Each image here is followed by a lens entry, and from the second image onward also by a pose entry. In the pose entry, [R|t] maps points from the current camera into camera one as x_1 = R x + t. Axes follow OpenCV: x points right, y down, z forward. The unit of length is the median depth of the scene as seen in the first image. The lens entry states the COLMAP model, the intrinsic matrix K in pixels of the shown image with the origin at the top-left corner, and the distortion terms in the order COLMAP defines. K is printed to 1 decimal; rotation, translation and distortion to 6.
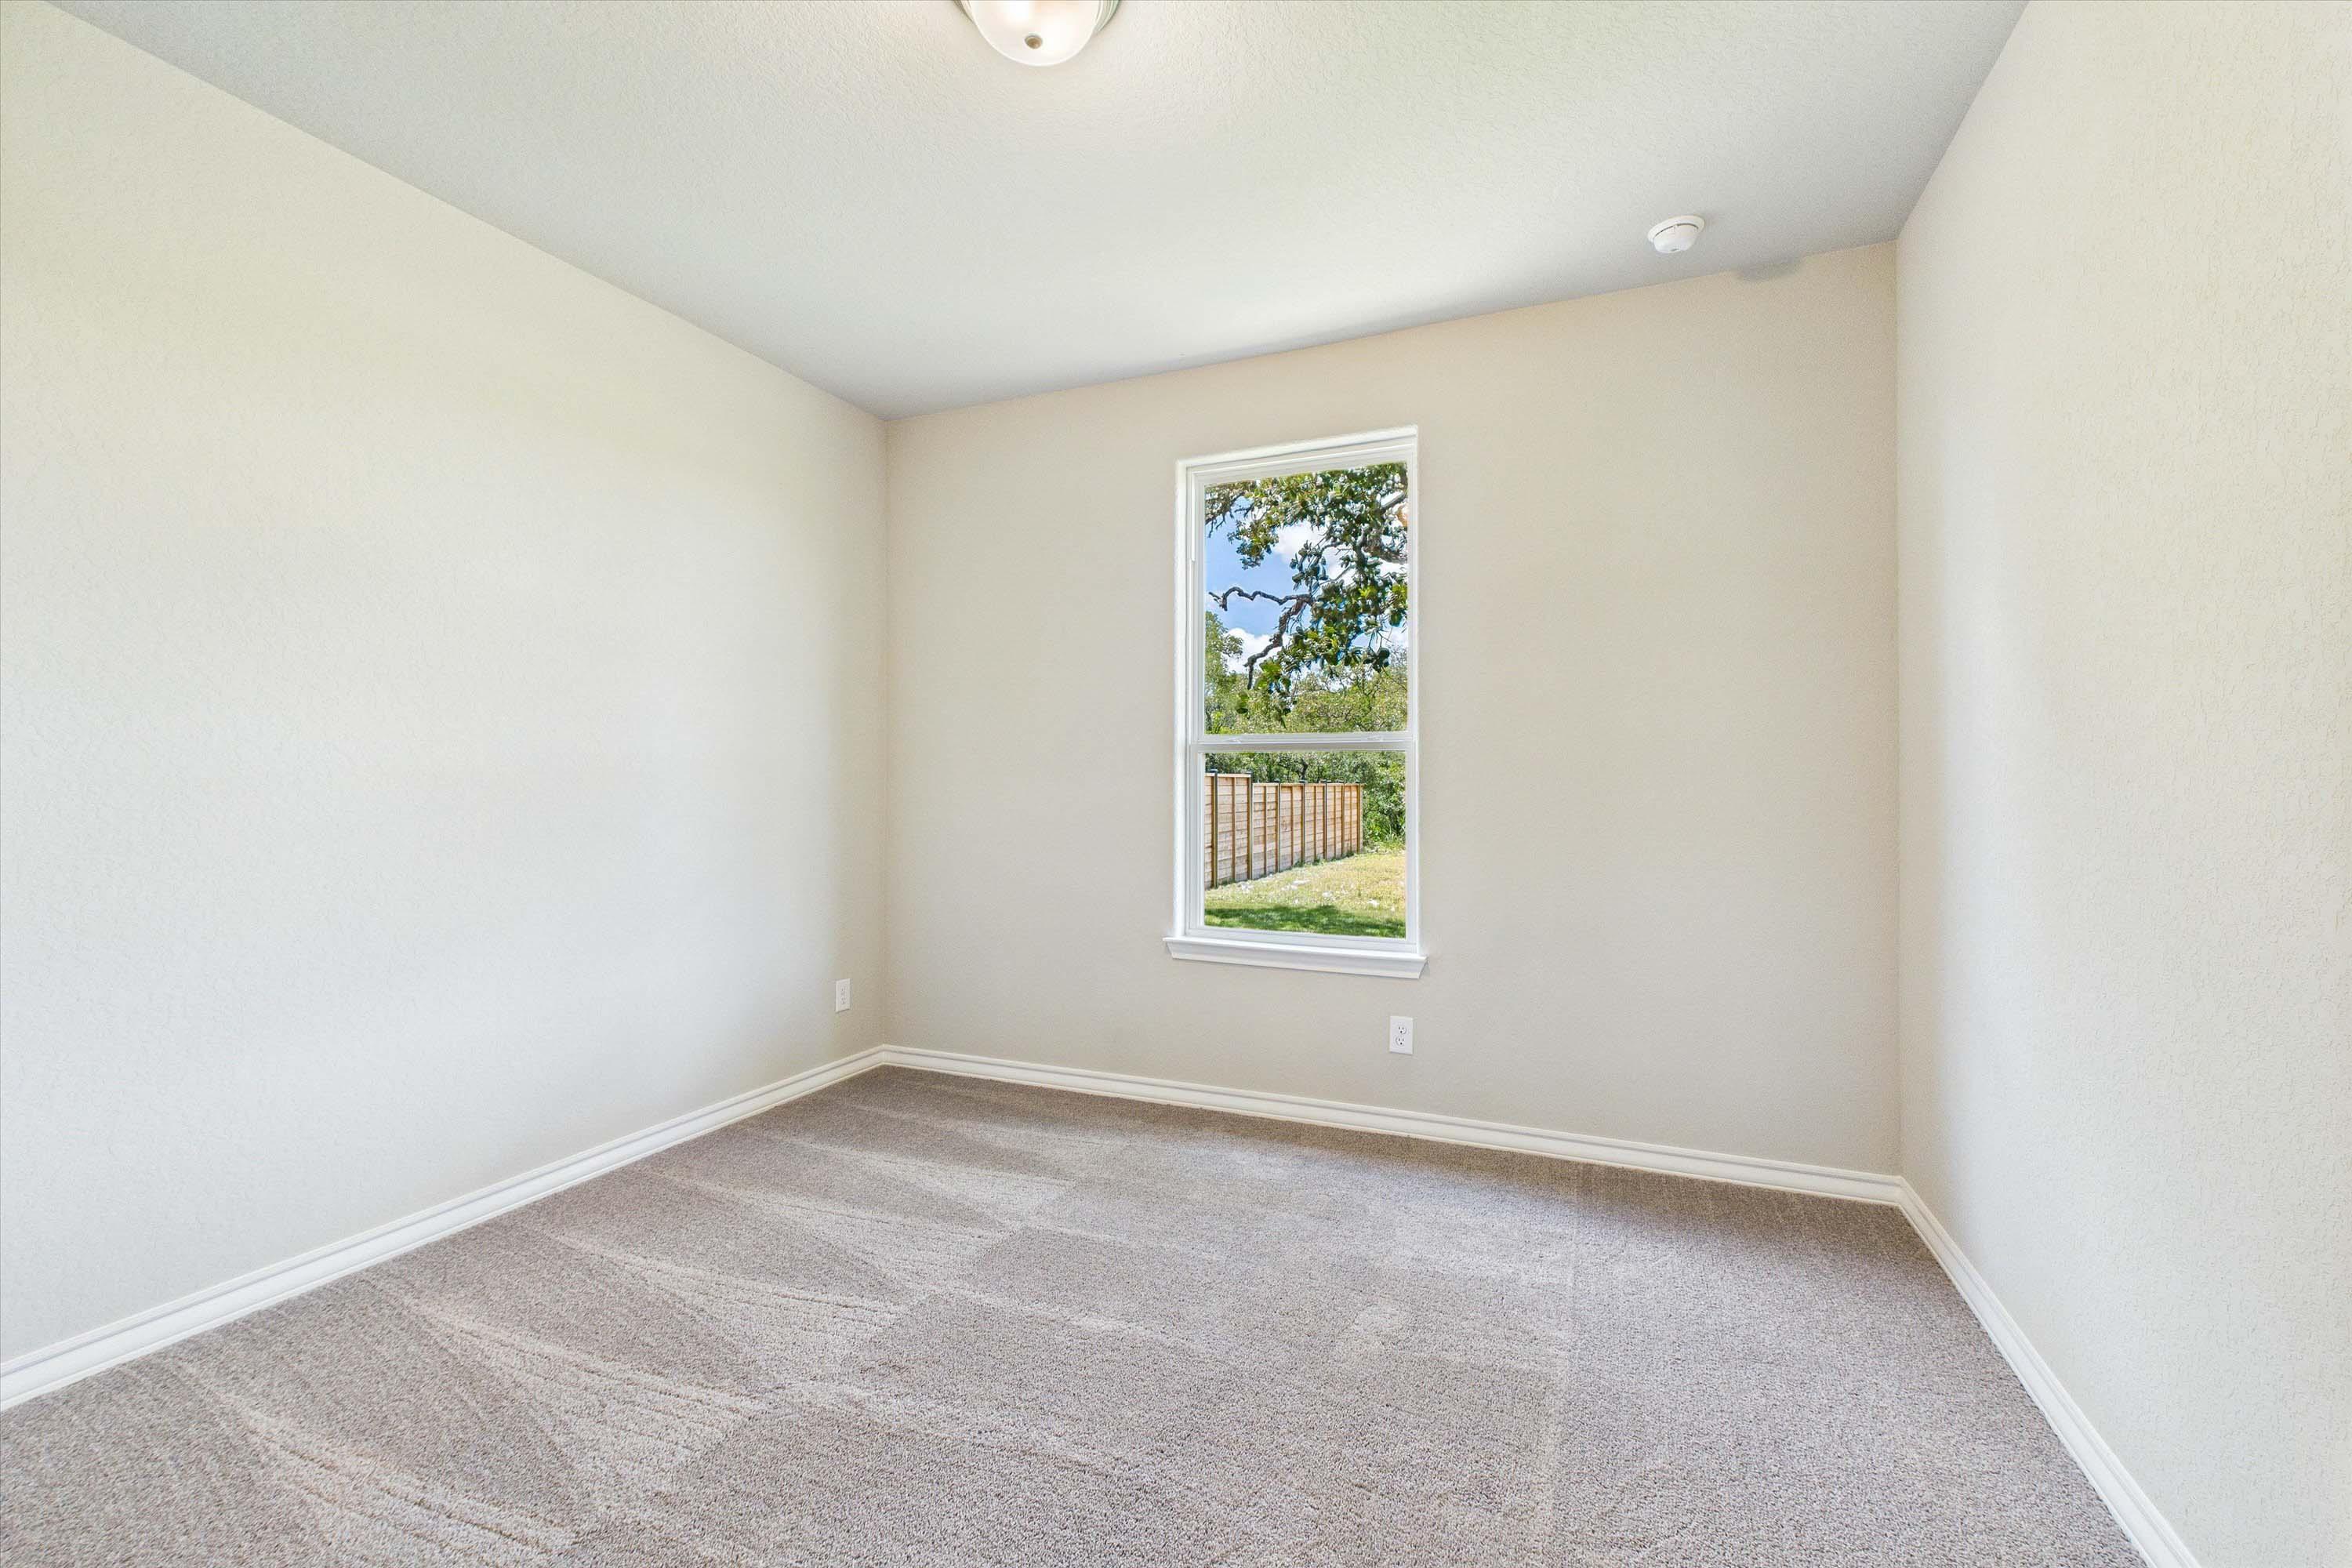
lens RADIAL K [[877.5, 0, 1174.8], [0, 877.5, 778.8], [0, 0, 1]] dist [0.001075, -0.000025]
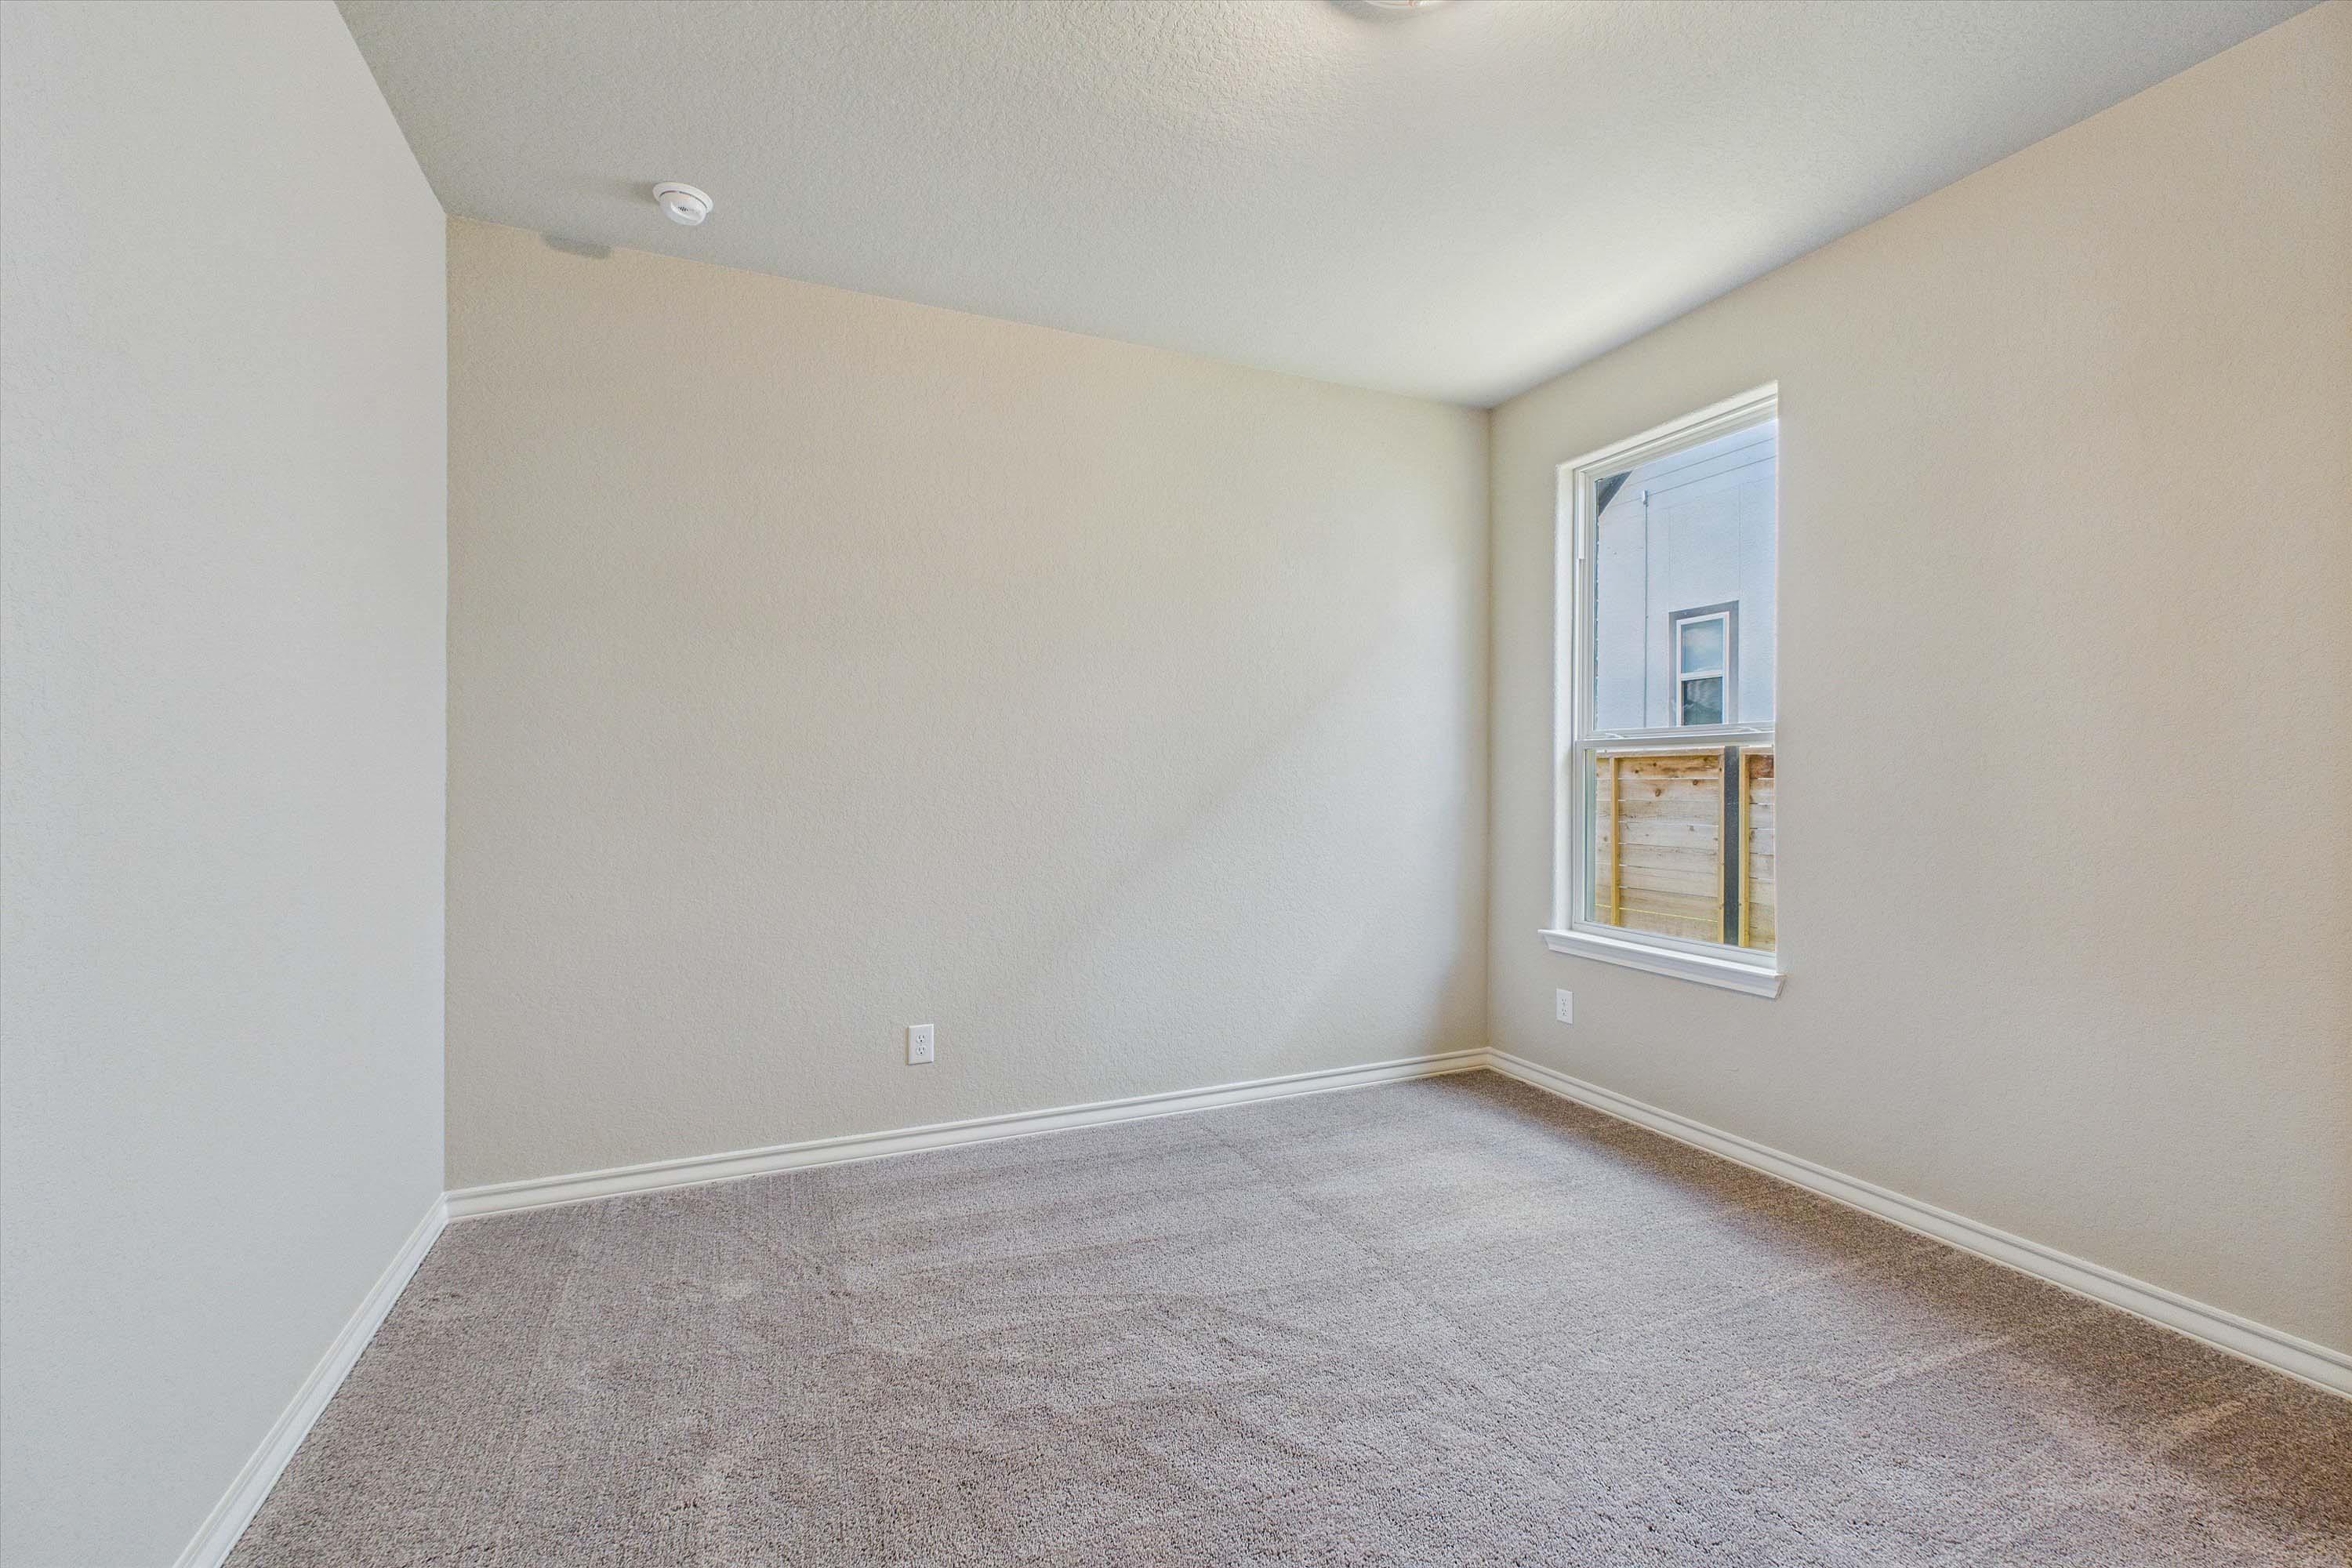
lens RADIAL K [[990.9, 0, 1175.9], [0, 990.9, 770.4], [0, 0, 1]] dist [0.000877, 0.000075]
pose [[0.710098, -0.005506, -0.704081, 0.782001], [-0.006068, 0.999884, -0.013939, 0.019437], [0.704077, 0.014170, 0.709982, -0.208673]]
